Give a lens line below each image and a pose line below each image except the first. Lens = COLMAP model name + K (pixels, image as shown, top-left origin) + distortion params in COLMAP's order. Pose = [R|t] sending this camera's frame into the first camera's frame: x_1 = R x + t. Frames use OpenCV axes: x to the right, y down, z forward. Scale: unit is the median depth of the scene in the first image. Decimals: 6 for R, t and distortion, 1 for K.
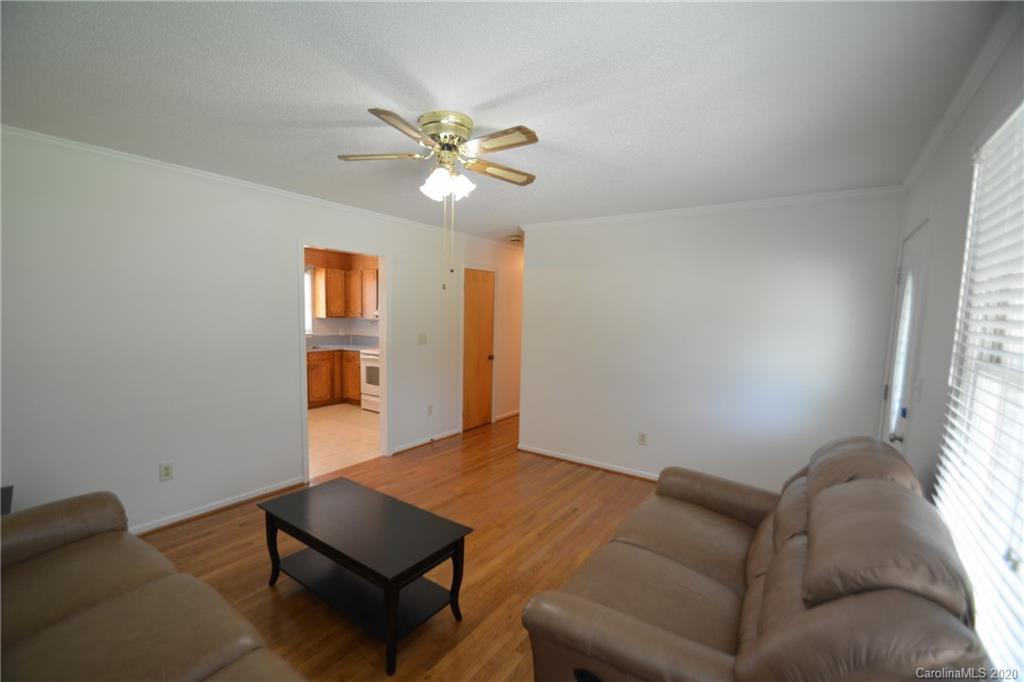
lens RADIAL K [[448.8, 0, 503.5], [0, 448.8, 359.6], [0, 0, 1]] dist [0.020510, -0.023896]
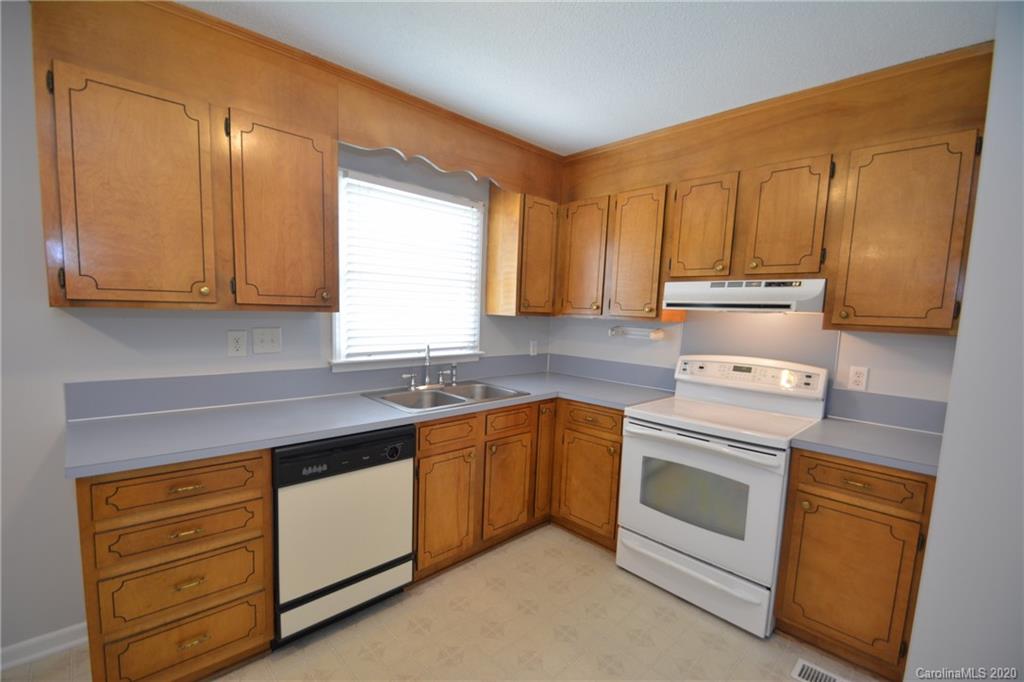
lens RADIAL K [[448.8, 0, 503.5], [0, 448.8, 359.6], [0, 0, 1]] dist [0.020510, -0.023896]
pose [[0.980716, 0.031103, -0.192946, -0.330159], [-0.030829, 0.999515, 0.004426, -0.055543], [0.192990, 0.001608, 0.981199, 0.605219]]
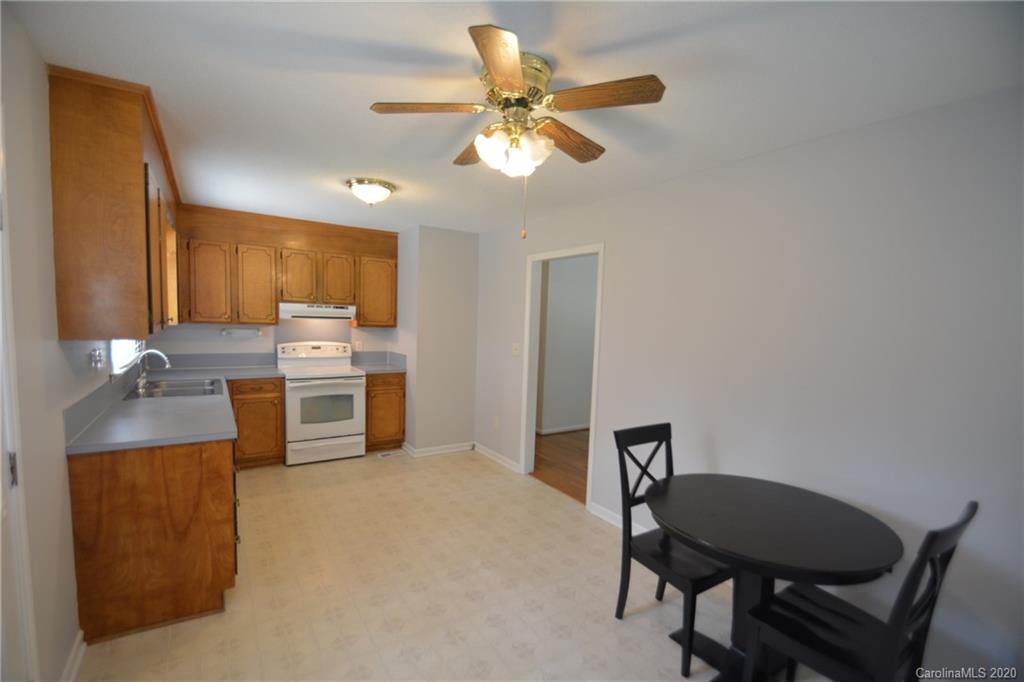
lens RADIAL K [[448.8, 0, 503.5], [0, 448.8, 359.6], [0, 0, 1]] dist [0.020510, -0.023896]
pose [[0.365878, -0.094499, 0.925853, -0.762378], [0.074143, 0.994629, 0.072219, -0.063158], [-0.927705, 0.042222, 0.370919, 0.456415]]
